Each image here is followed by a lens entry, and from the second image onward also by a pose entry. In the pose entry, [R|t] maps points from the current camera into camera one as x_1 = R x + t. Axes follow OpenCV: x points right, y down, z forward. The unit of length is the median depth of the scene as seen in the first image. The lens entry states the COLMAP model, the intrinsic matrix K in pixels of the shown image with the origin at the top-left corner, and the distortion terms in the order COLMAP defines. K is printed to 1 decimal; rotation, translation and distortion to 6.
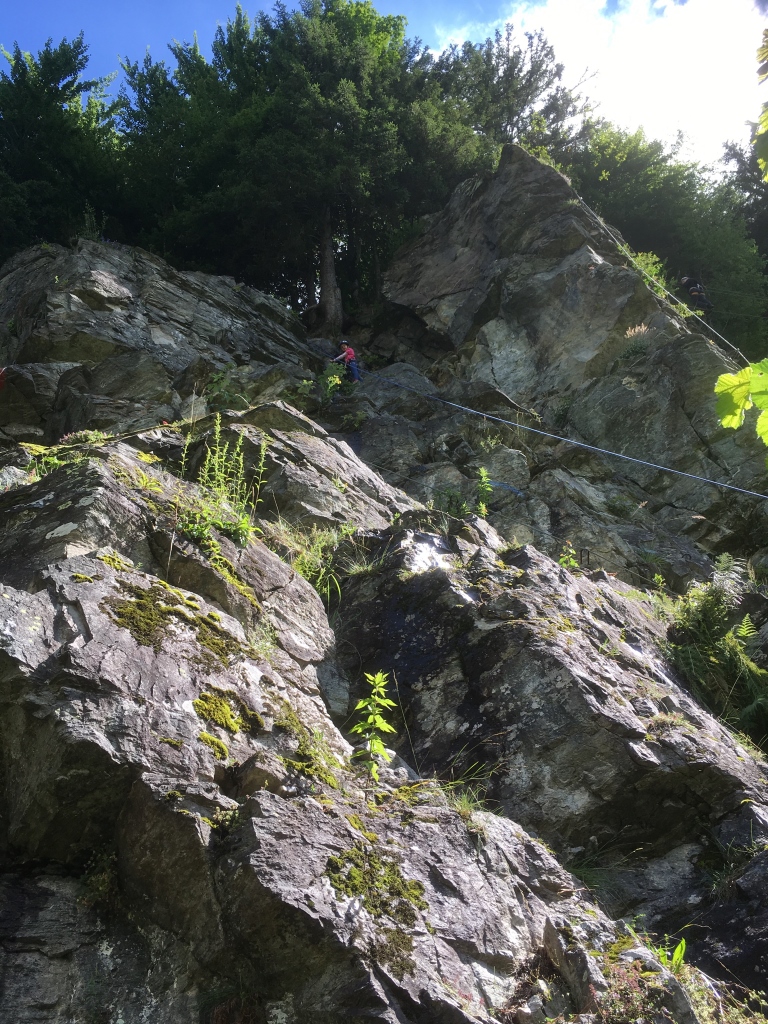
lens RADIAL K [[869.6, 0, 379.7], [0, 869.6, 515.1], [0, 0, 1]] dist [0.089061, -0.122364]
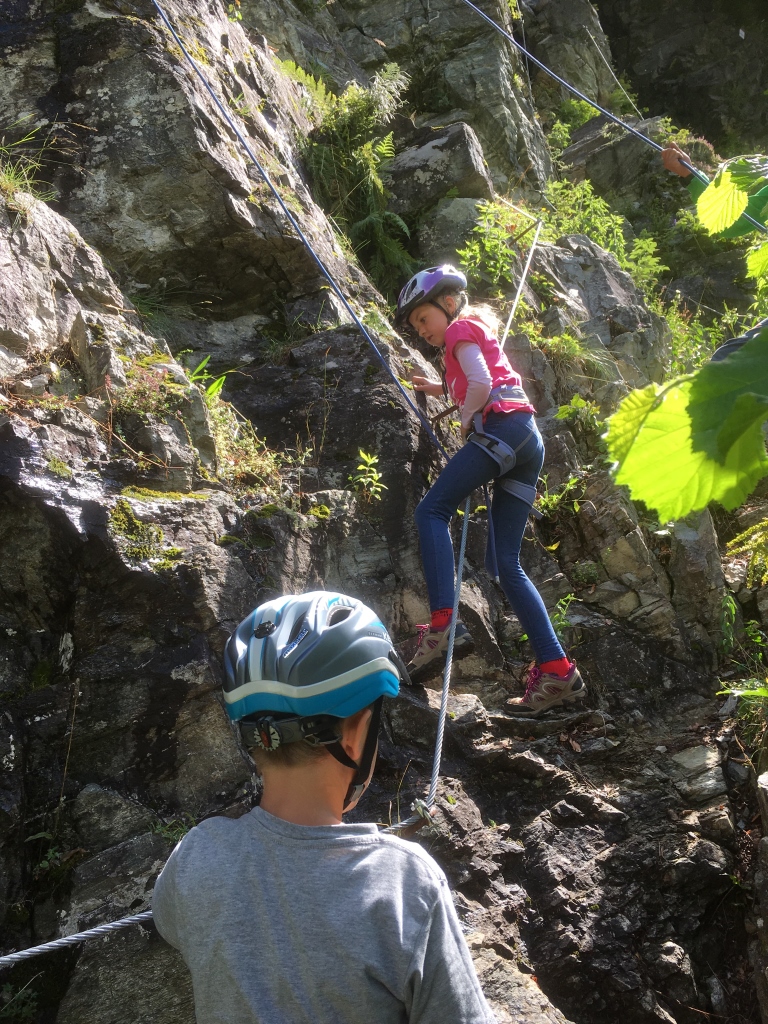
lens RADIAL K [[869.6, 0, 379.7], [0, 869.6, 515.1], [0, 0, 1]] dist [0.089061, -0.122364]
pose [[0.884181, 0.142878, 0.444758, 0.063572], [-0.341903, 0.846686, 0.407708, 0.112508], [-0.318318, -0.512552, 0.797474, 0.059907]]
